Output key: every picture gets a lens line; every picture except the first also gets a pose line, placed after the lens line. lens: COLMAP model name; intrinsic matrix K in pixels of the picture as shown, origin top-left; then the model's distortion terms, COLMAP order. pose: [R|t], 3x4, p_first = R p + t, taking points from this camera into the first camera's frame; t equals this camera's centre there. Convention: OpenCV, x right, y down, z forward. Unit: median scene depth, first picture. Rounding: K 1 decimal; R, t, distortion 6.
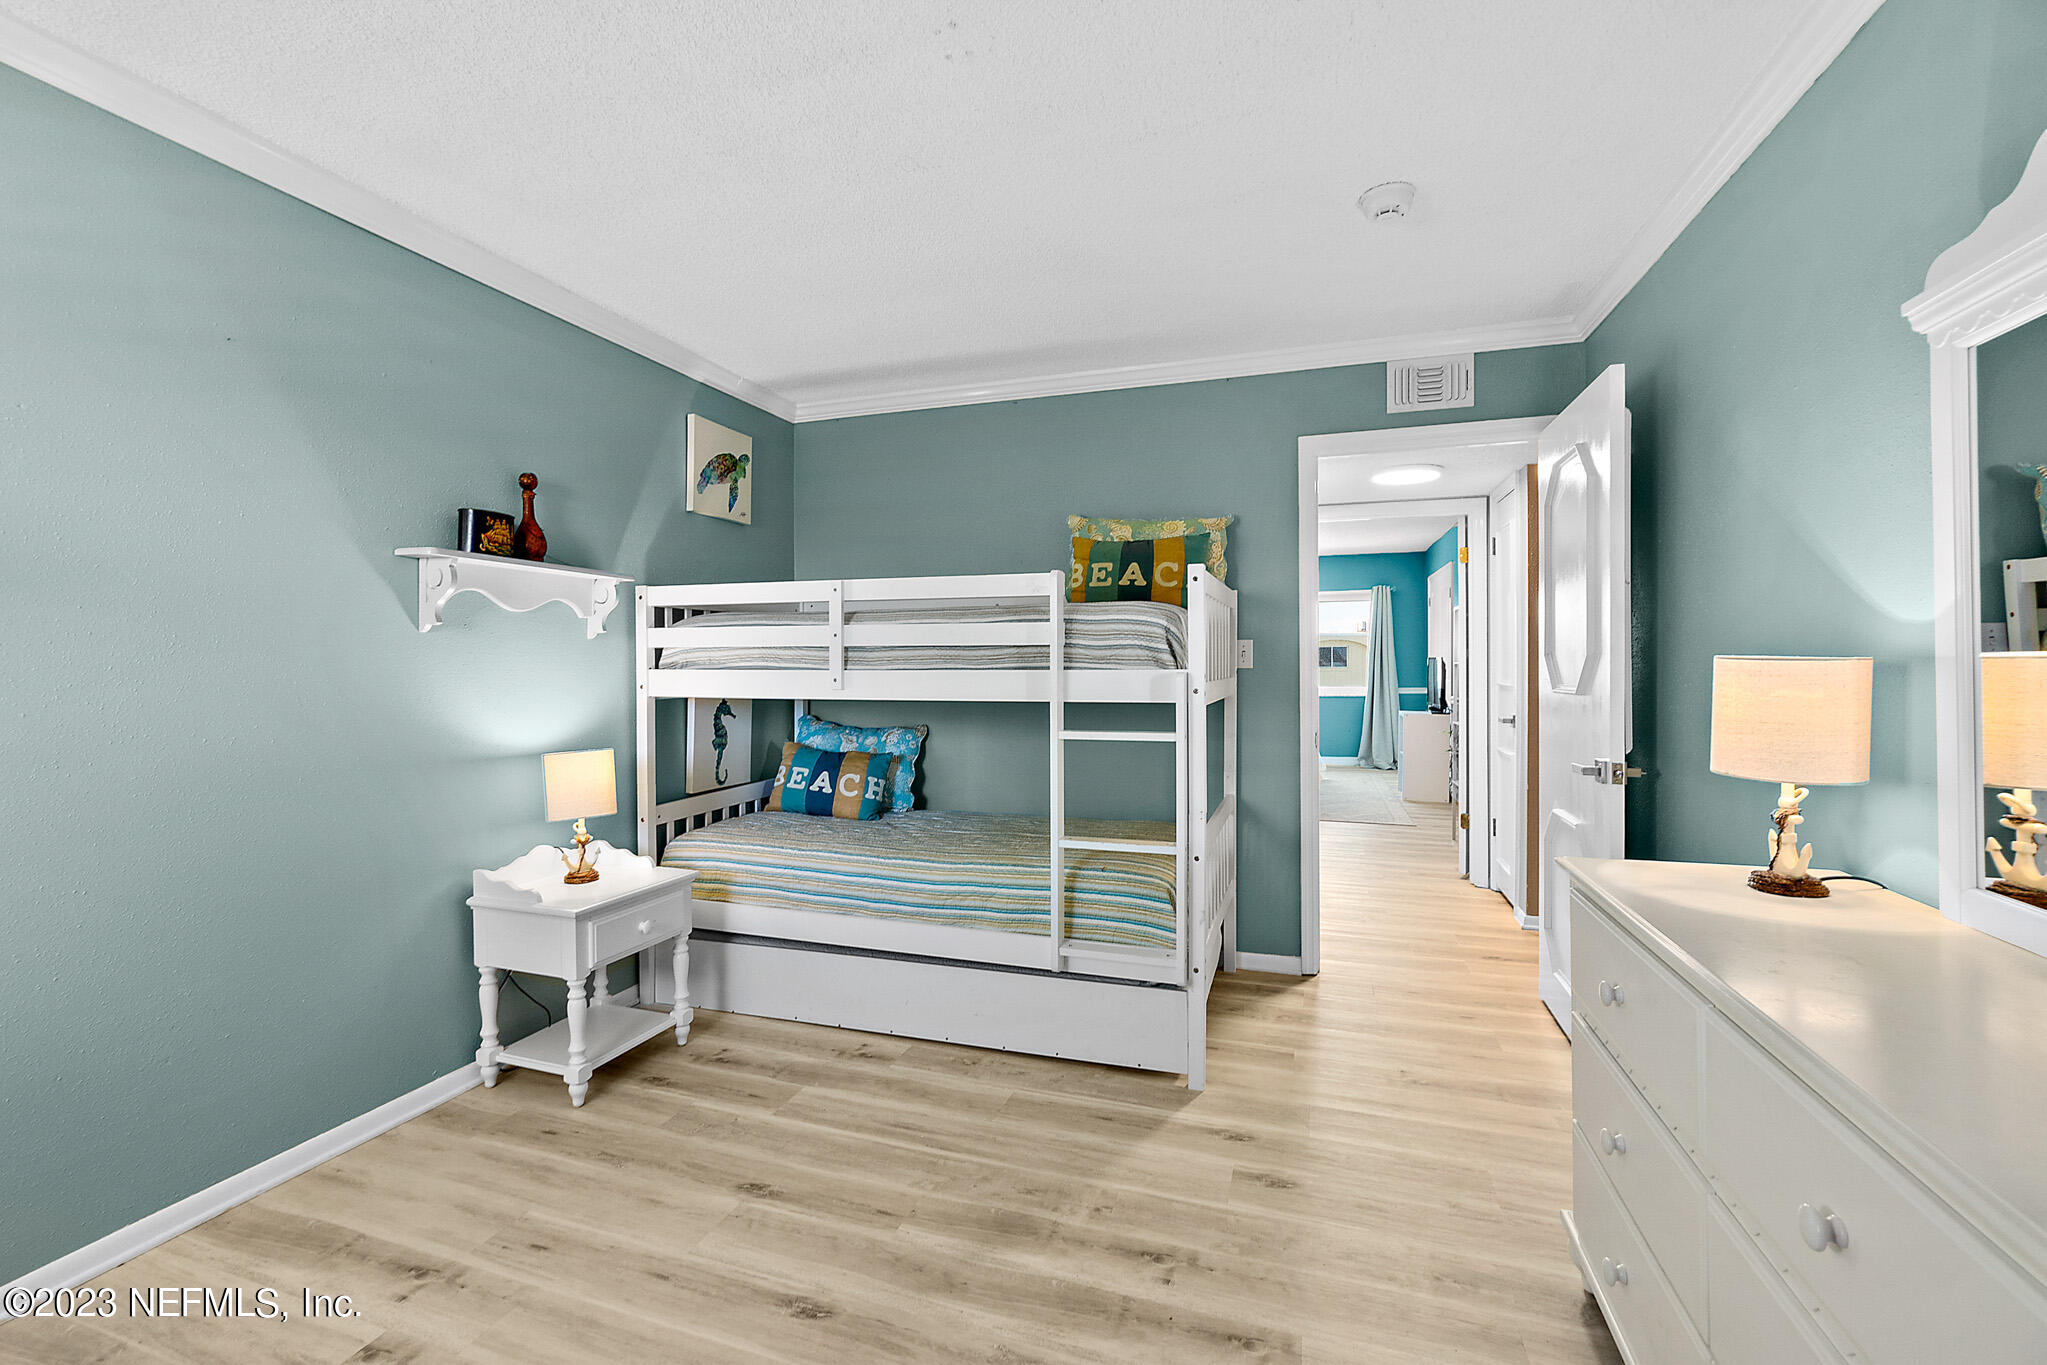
lens RADIAL K [[889.6, 0, 1011.6], [0, 889.6, 675.8], [0, 0, 1]] dist [-0.006834, 0.006777]
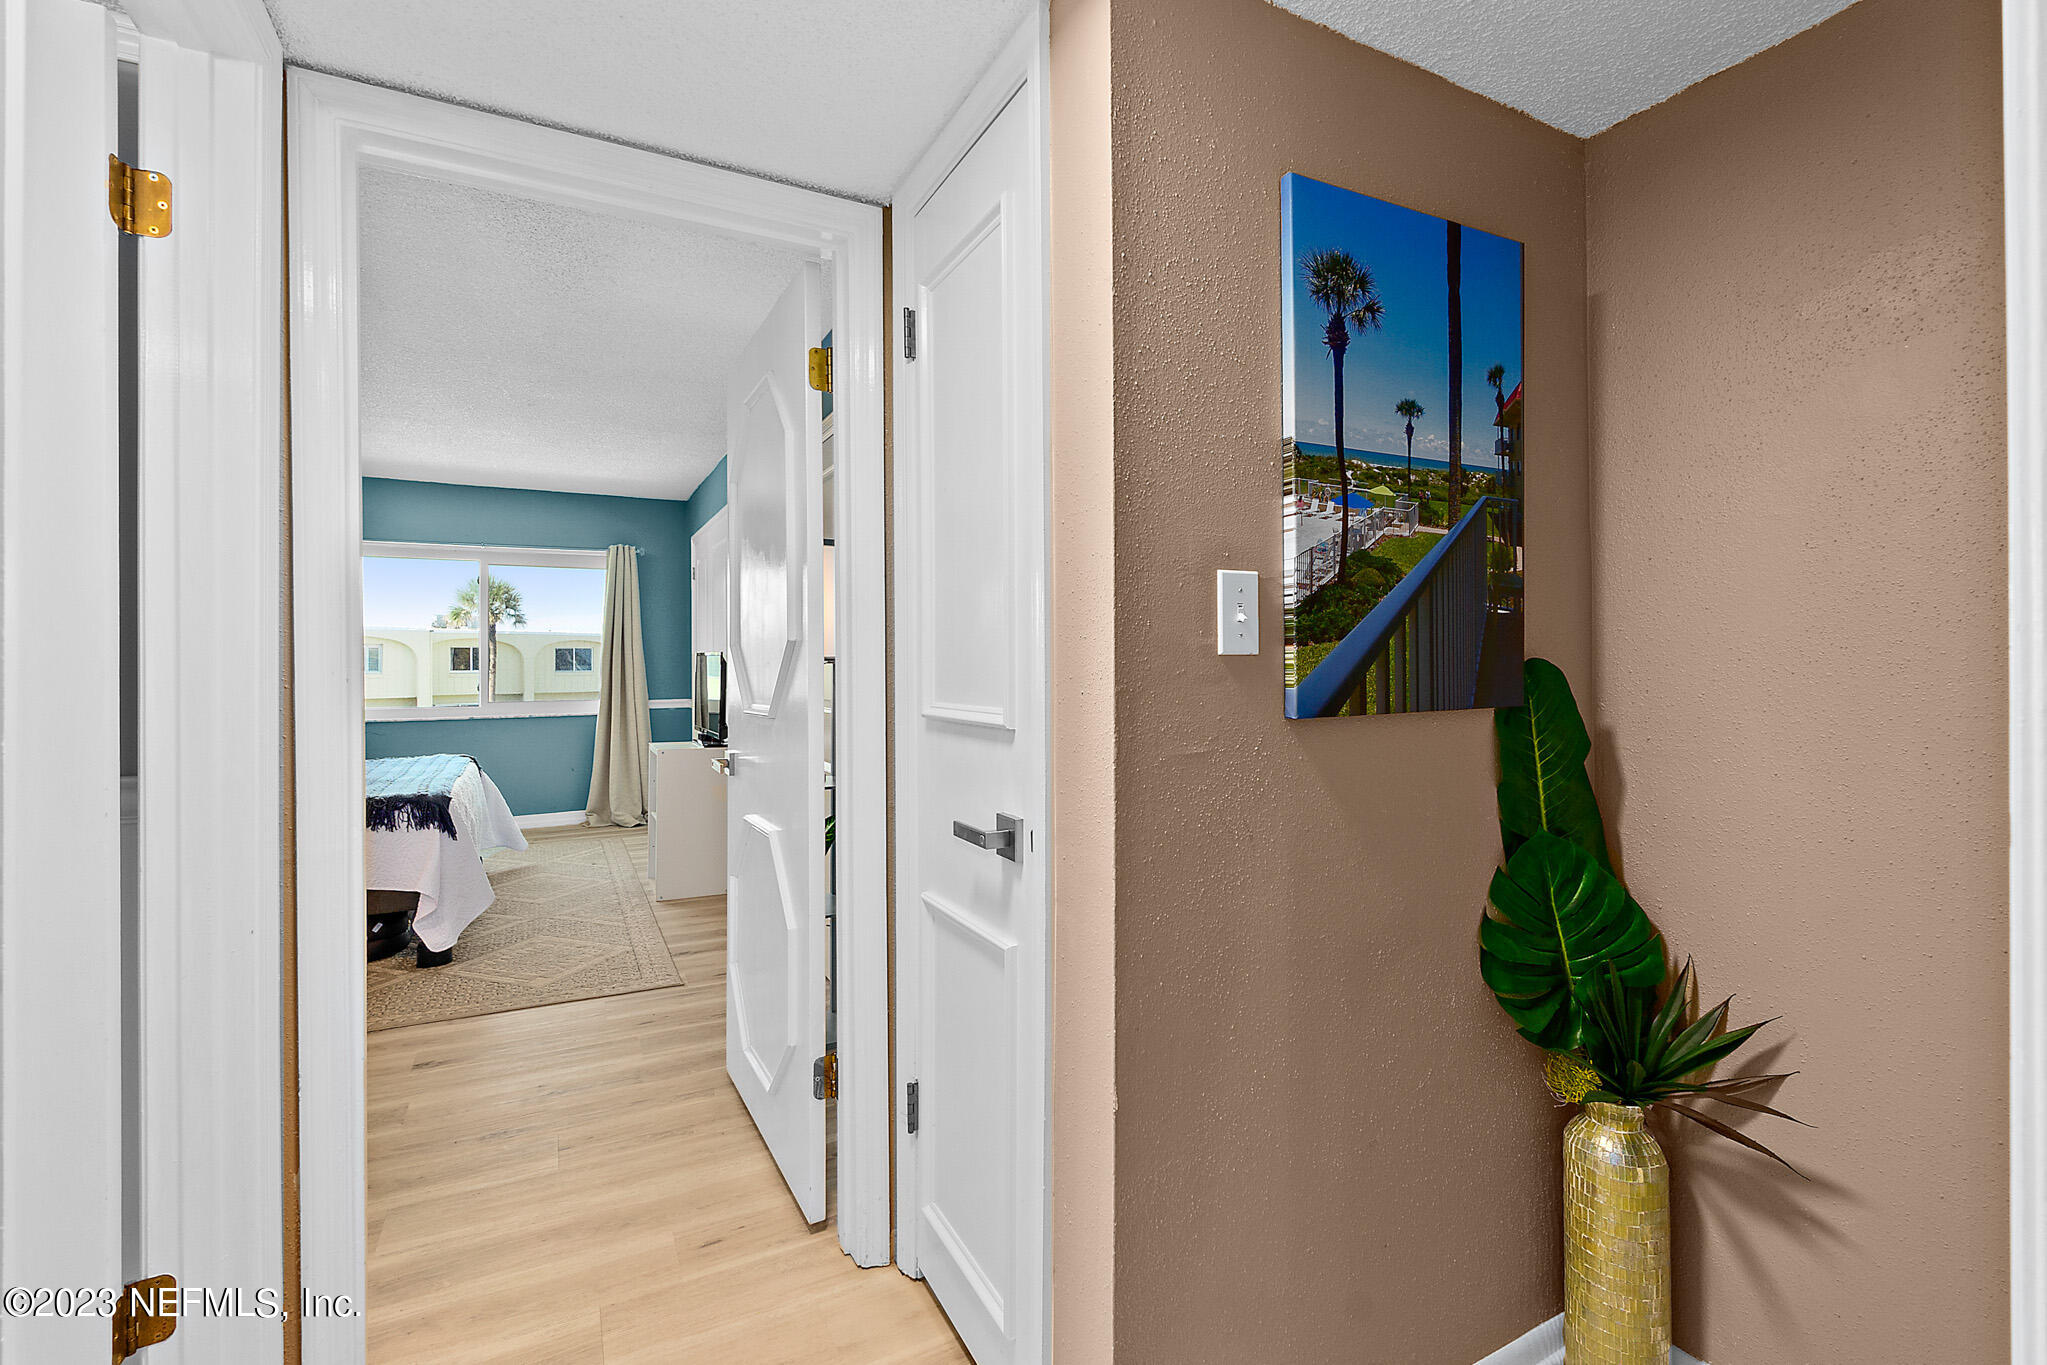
lens RADIAL K [[889.6, 0, 1025.0], [0, 889.6, 663.7], [0, 0, 1]] dist [-0.006834, 0.006777]
pose [[0.690895, 0.003598, 0.722946, 0.185838], [0.009907, 0.999847, -0.014444, -0.001911], [-0.722887, 0.017142, 0.690753, 0.420467]]
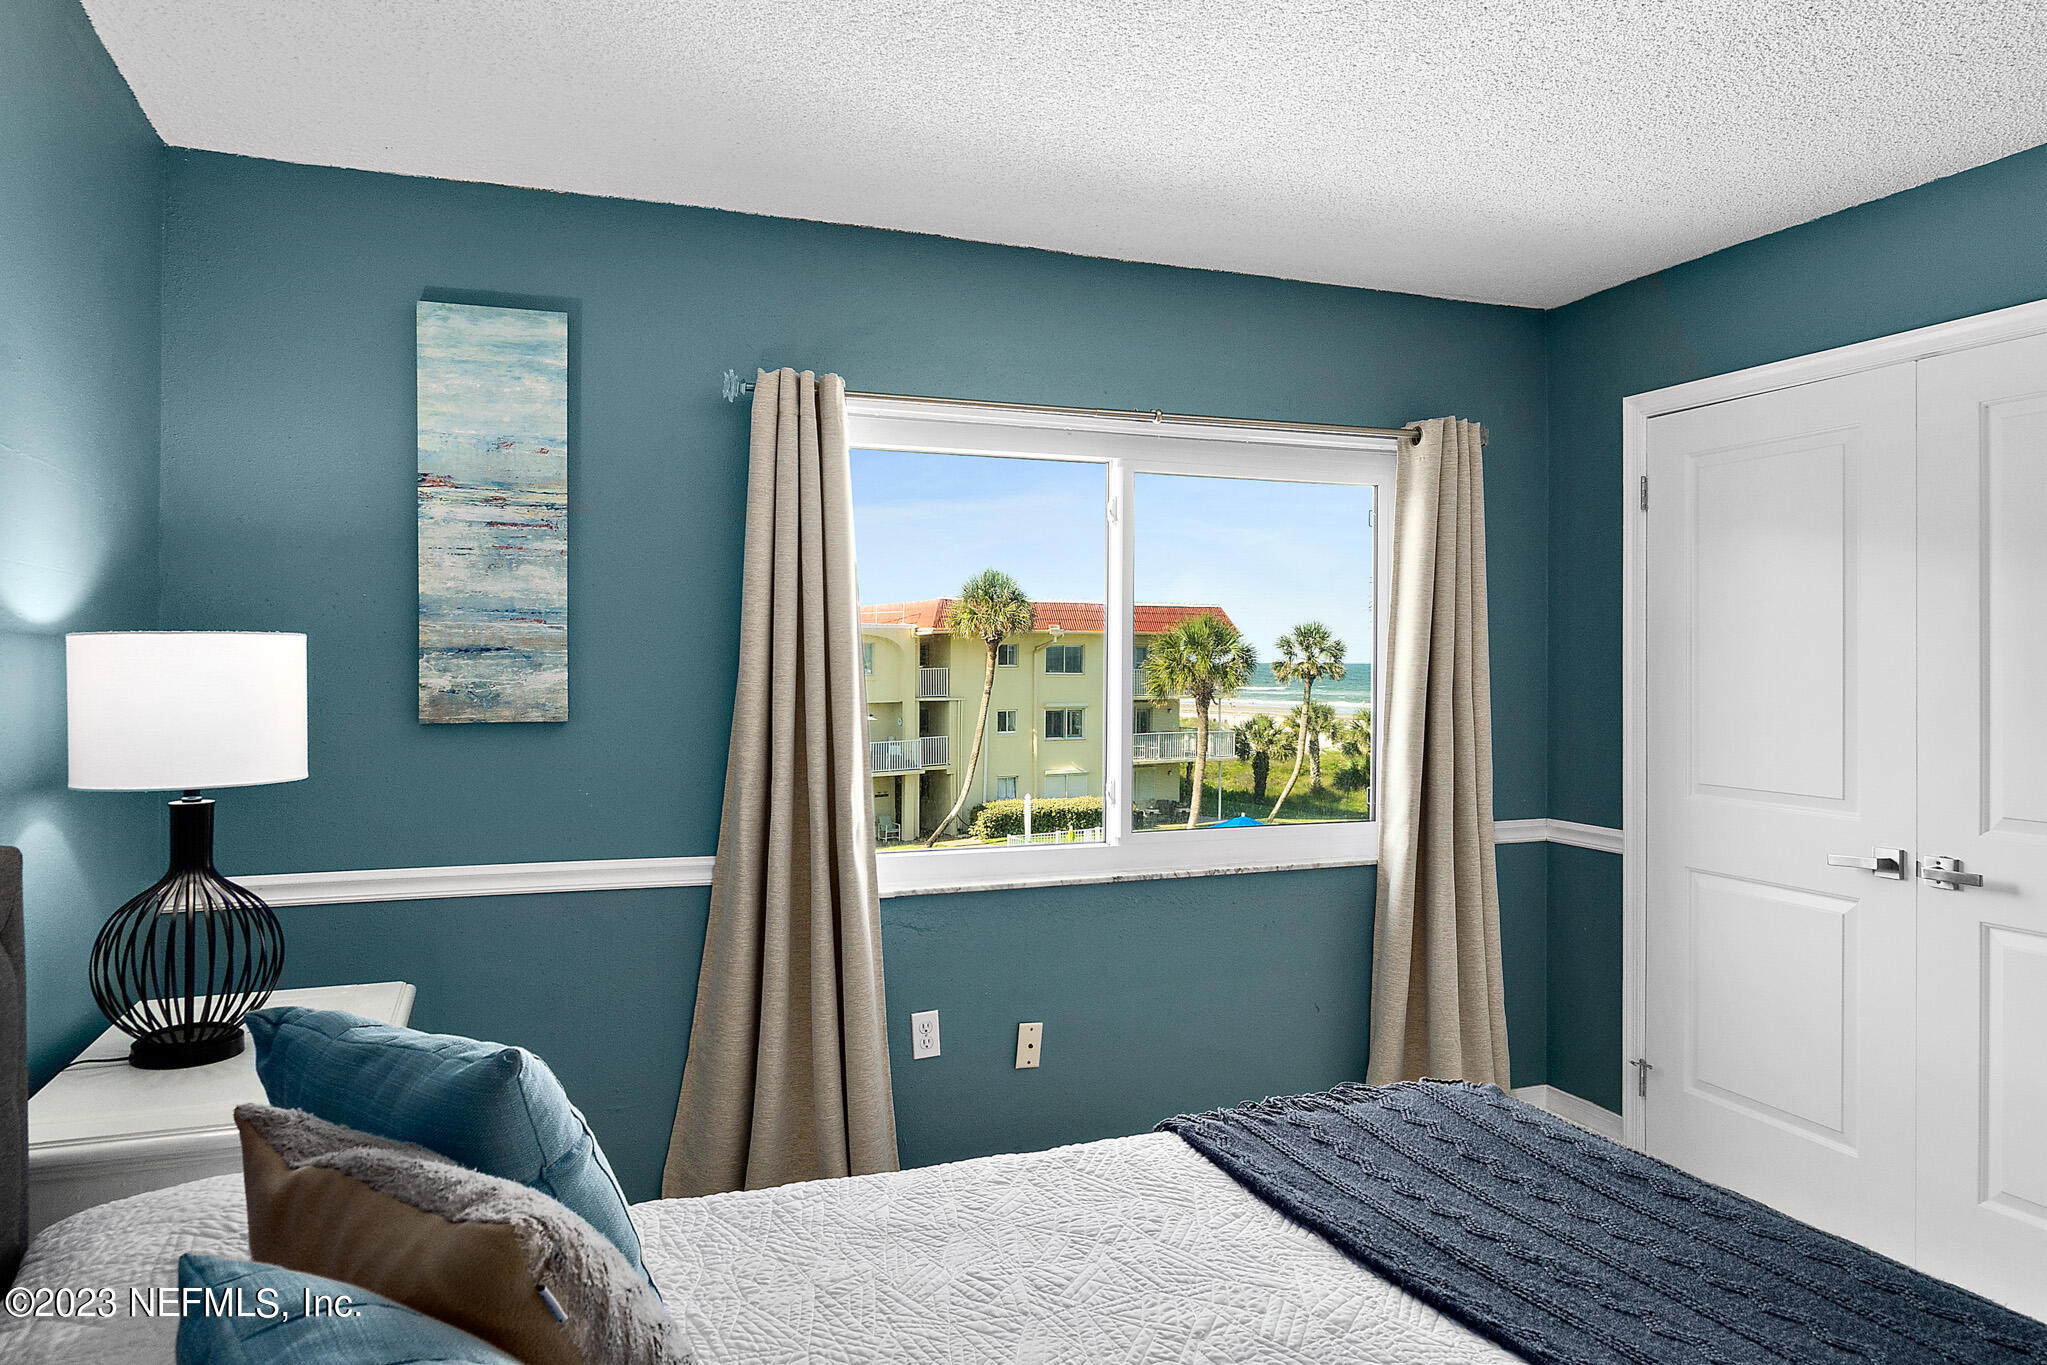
lens RADIAL K [[1327.7, 0, 1011.0], [0, 1327.7, 671.4], [0, 0, 1]] dist [-0.022870, -0.000795]
pose [[0.763073, -0.000570, 0.646313, 0.104786], [0.000647, 1.000000, 0.000118, -0.037312], [-0.646312, 0.000328, 0.763073, 0.991481]]
